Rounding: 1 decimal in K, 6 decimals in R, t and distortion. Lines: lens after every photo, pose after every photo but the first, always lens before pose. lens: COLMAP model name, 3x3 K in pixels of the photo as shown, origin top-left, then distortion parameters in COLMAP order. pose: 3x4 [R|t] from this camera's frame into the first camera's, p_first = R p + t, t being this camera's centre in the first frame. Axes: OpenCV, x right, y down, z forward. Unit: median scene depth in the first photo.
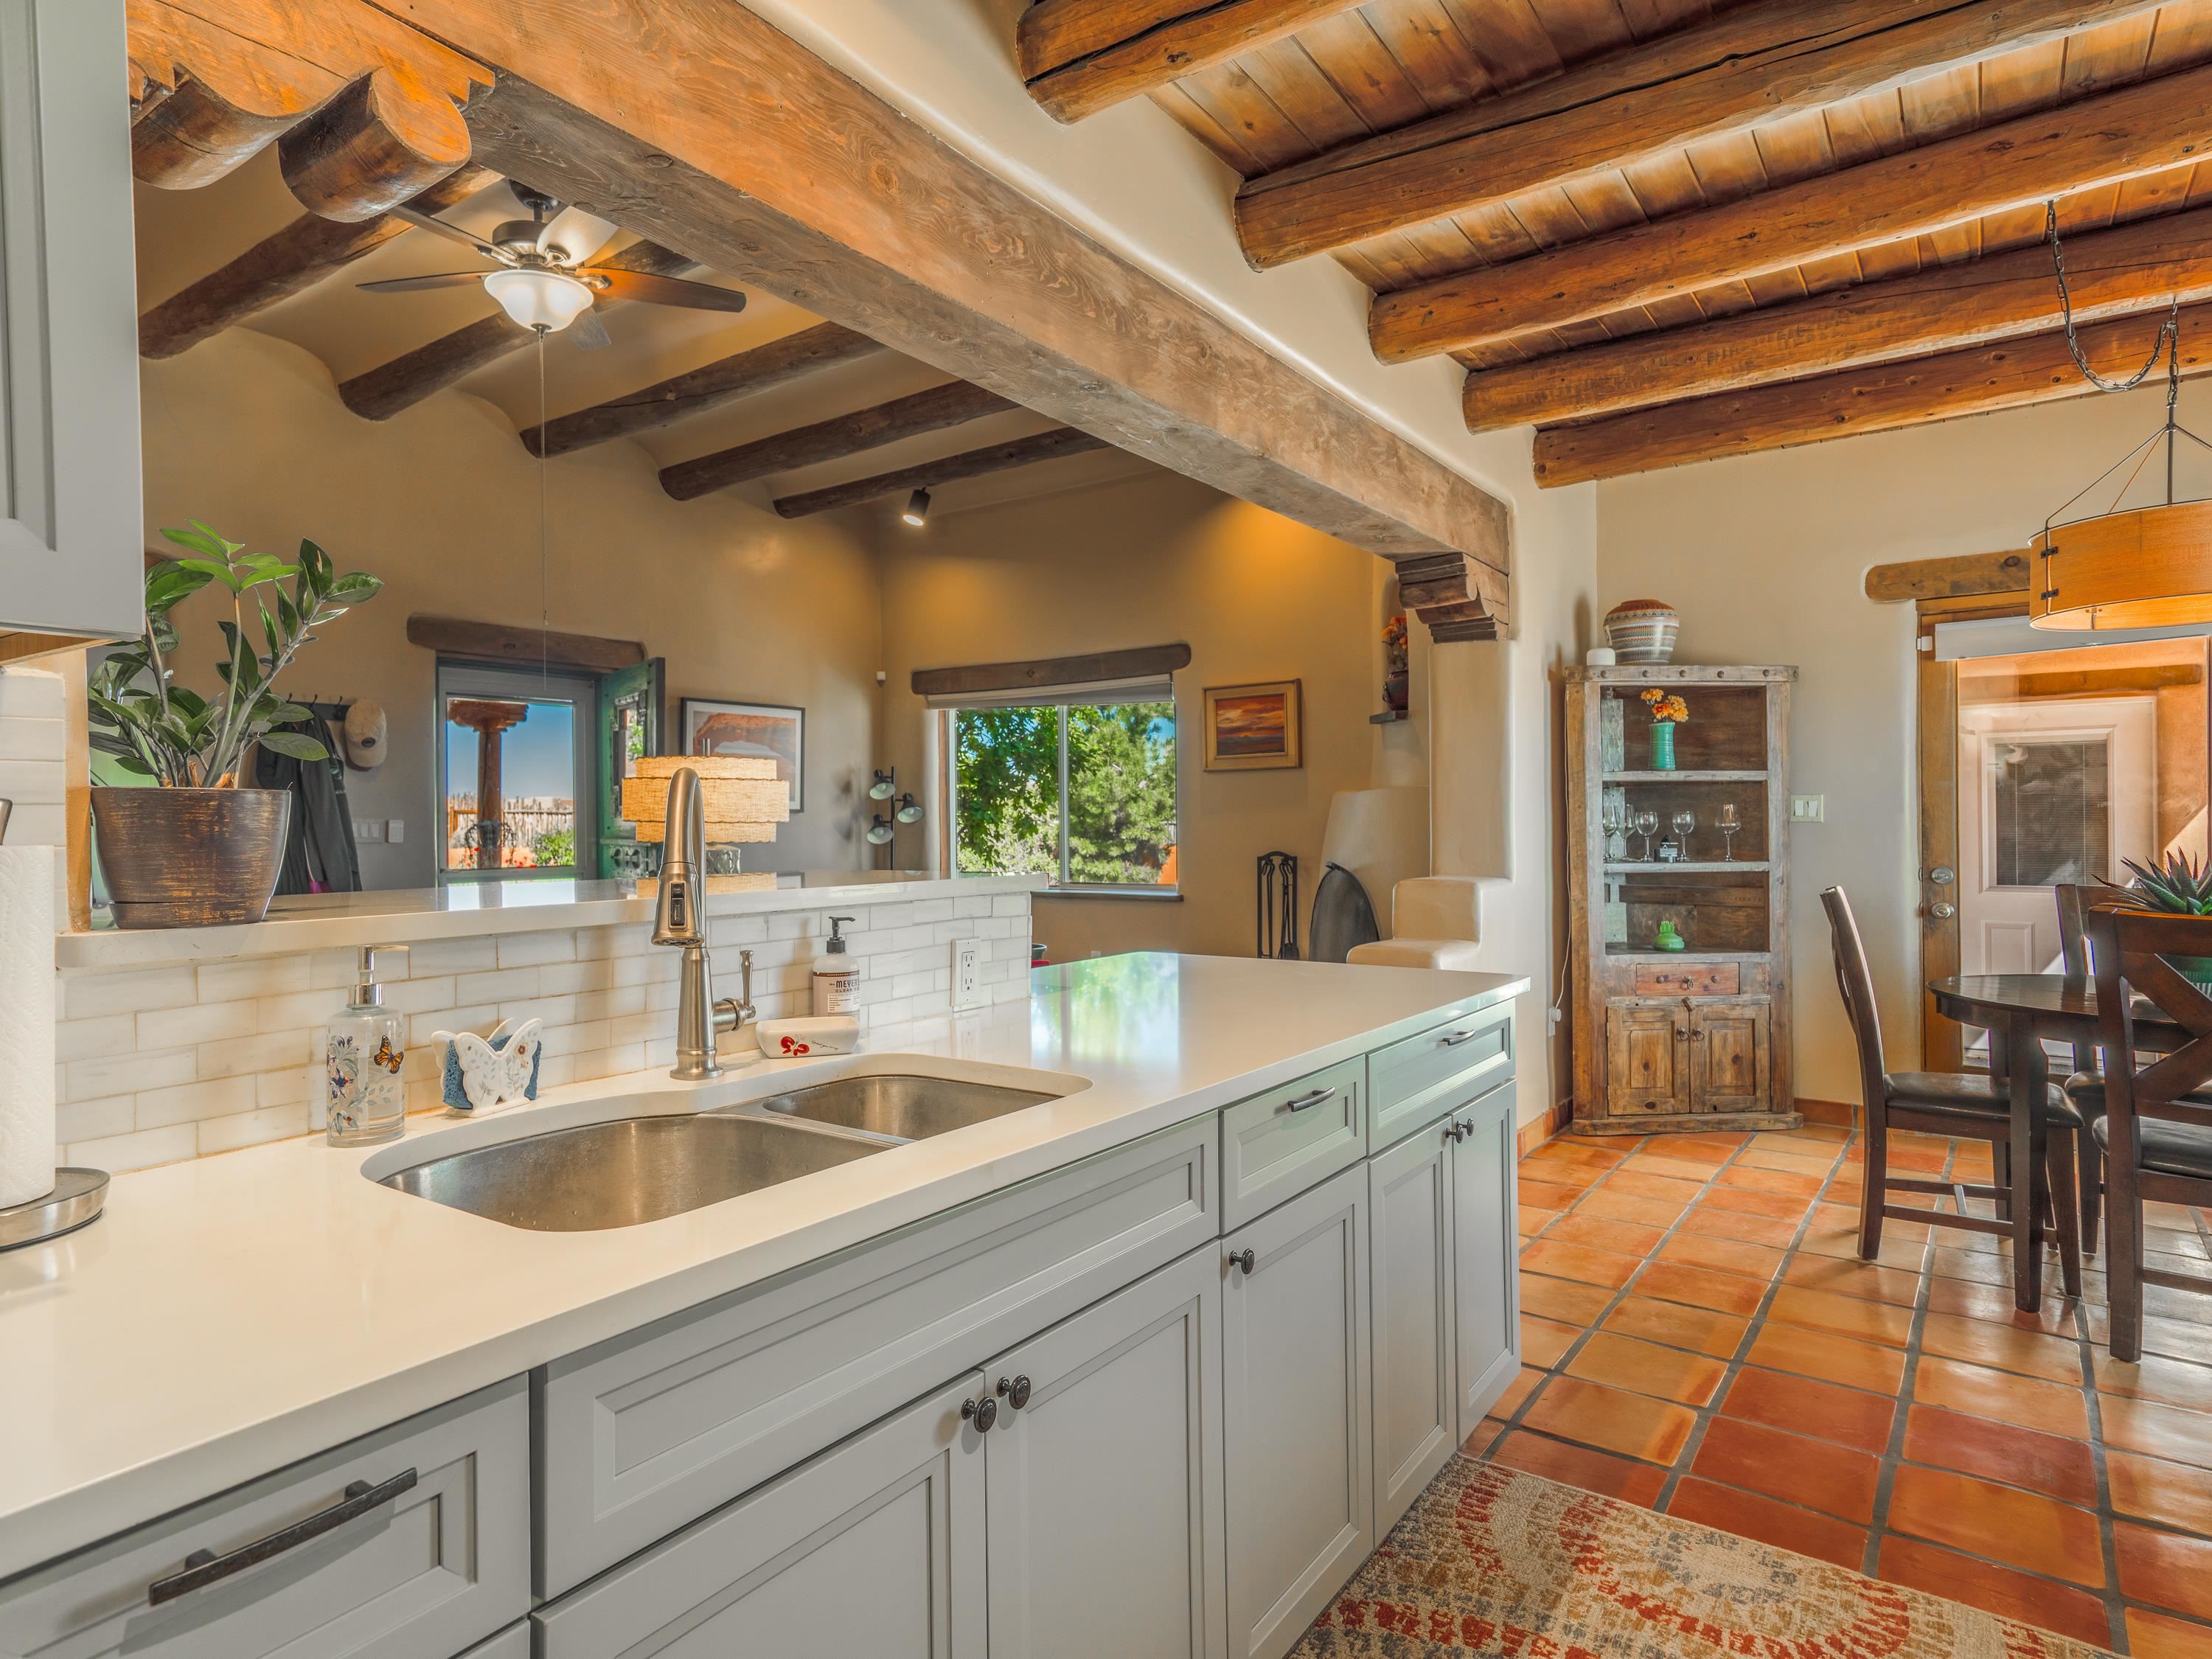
lens RADIAL K [[1266.0, 0, 1093.6], [0, 1266.0, 801.8], [0, 0, 1]] dist [-0.004711, 0.041624]
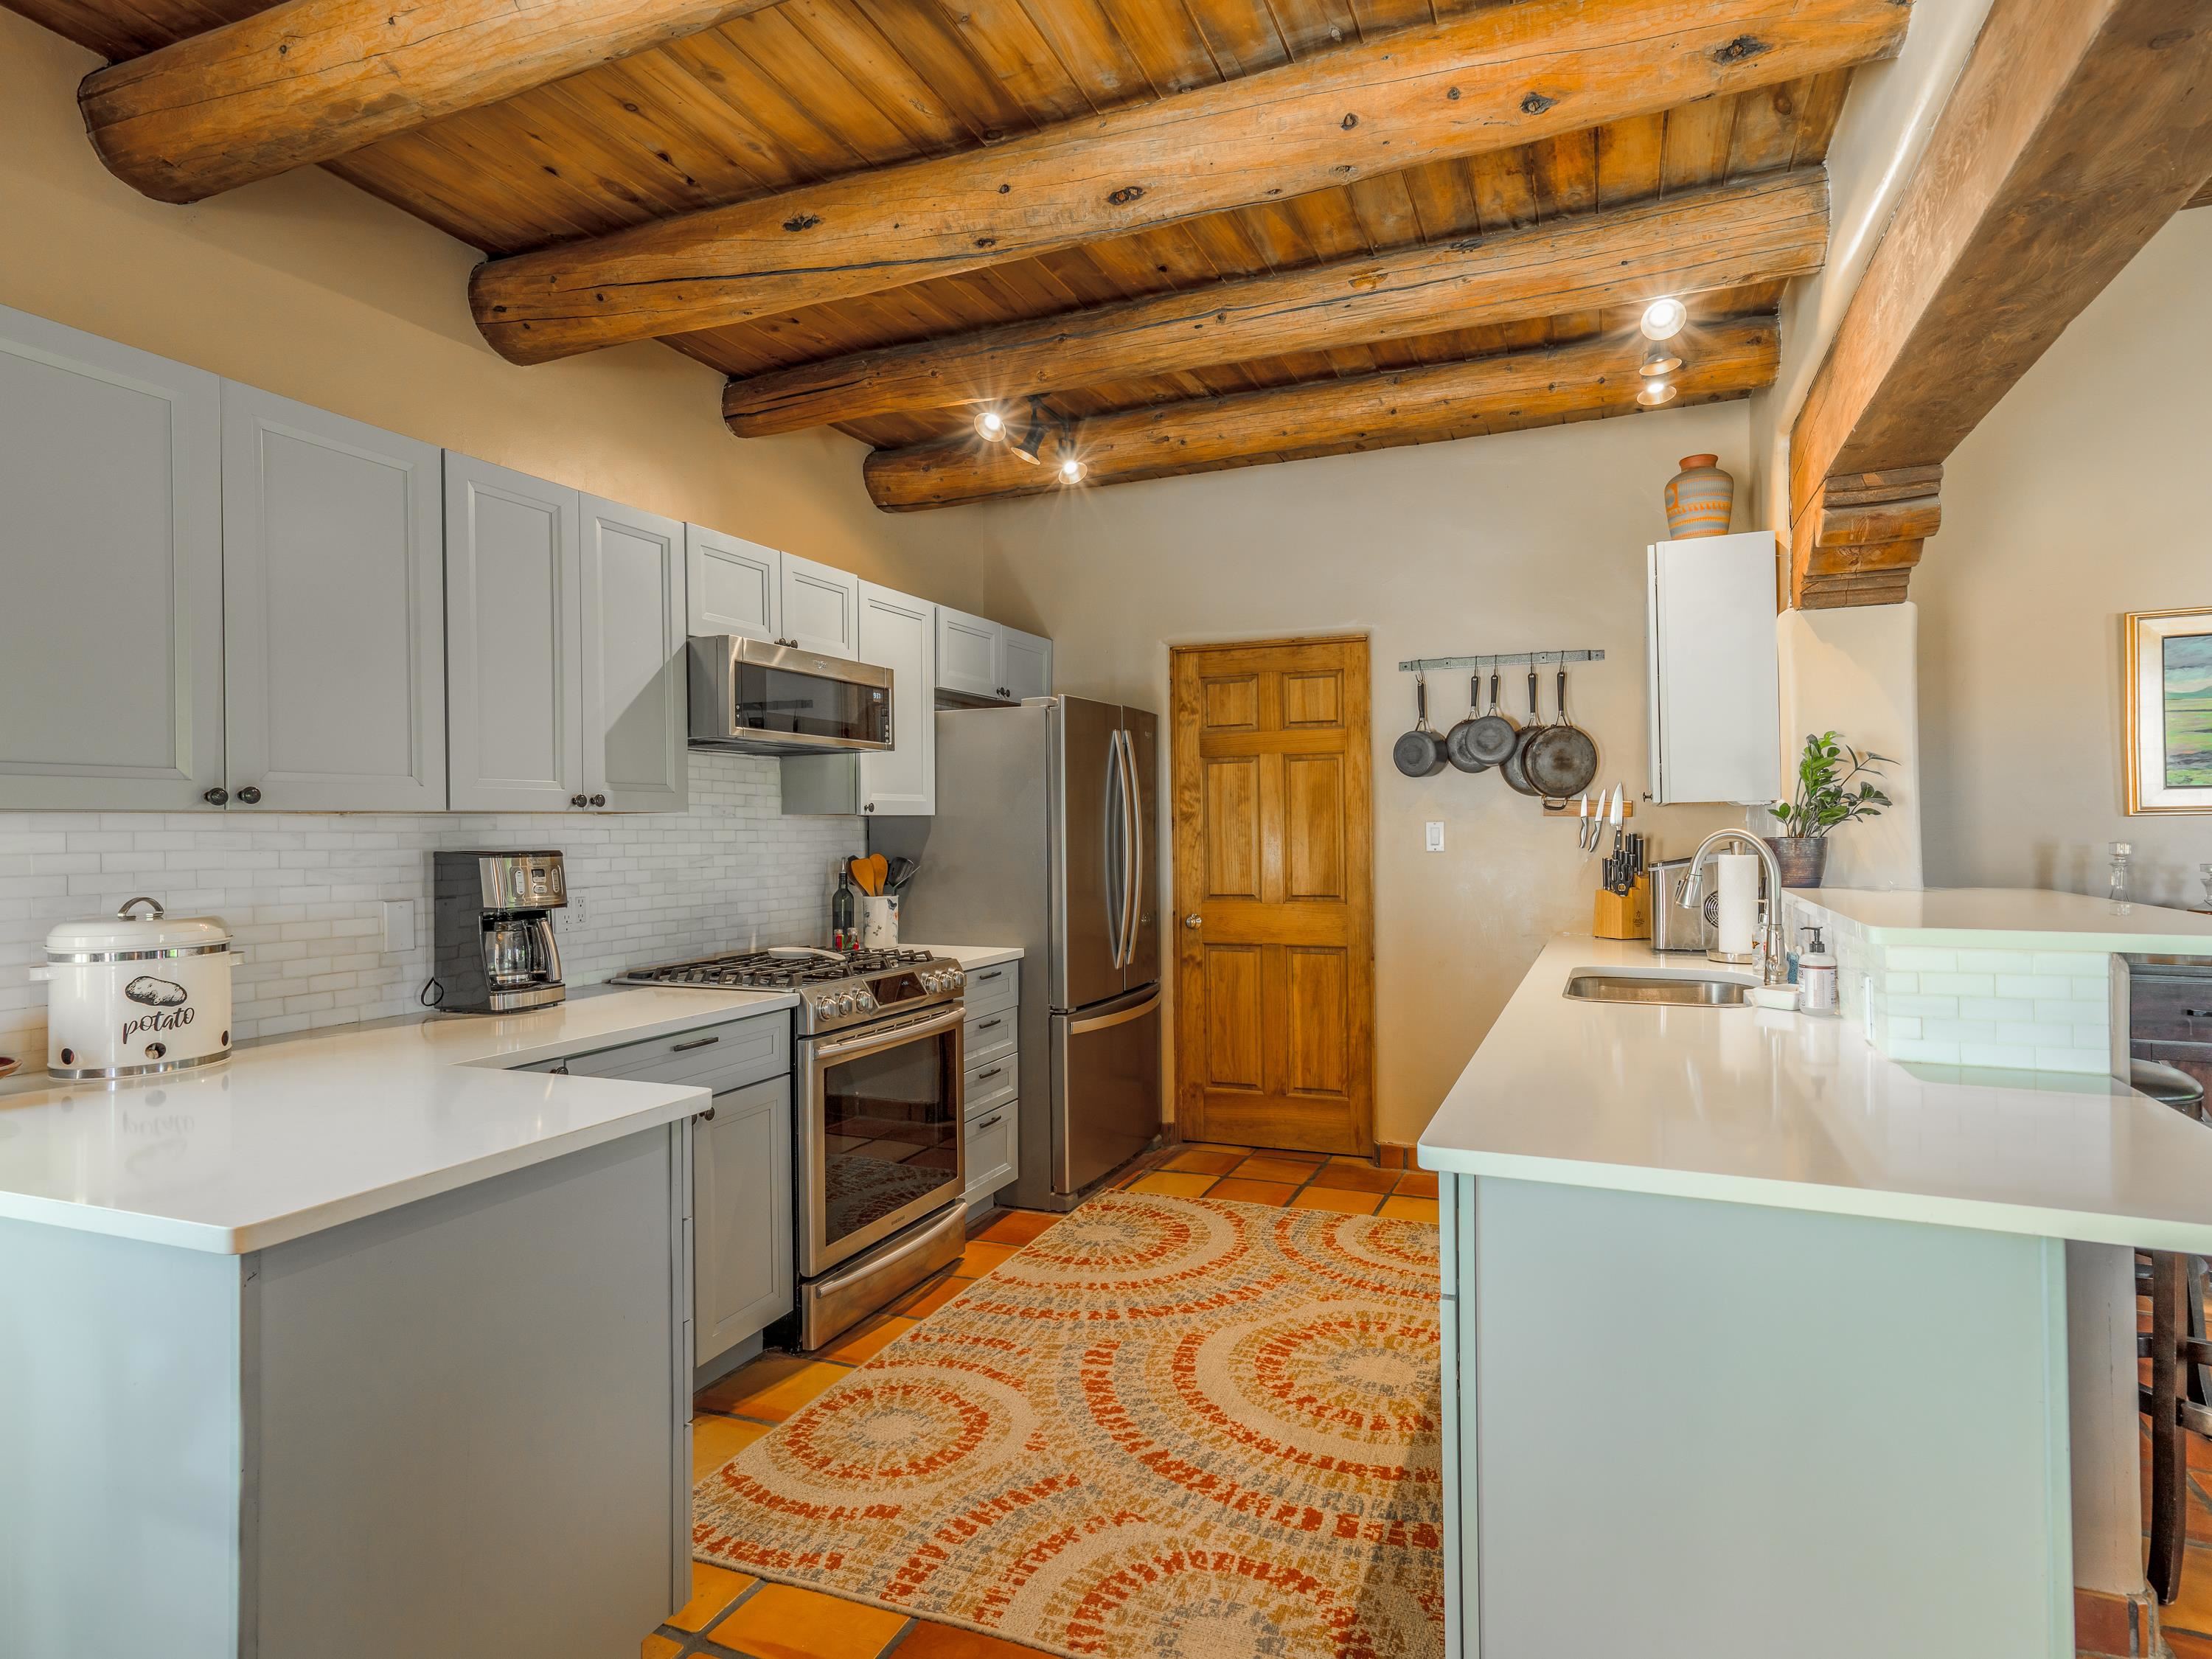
lens RADIAL K [[1197.8, 0, 1138.0], [0, 1197.8, 823.7], [0, 0, 1]] dist [0.000952, 0.018315]
pose [[-0.973686, 0.014523, -0.227428, 0.259478], [0.018801, 0.999684, -0.016657, -0.007139], [0.227115, -0.020494, -0.973652, 0.655367]]
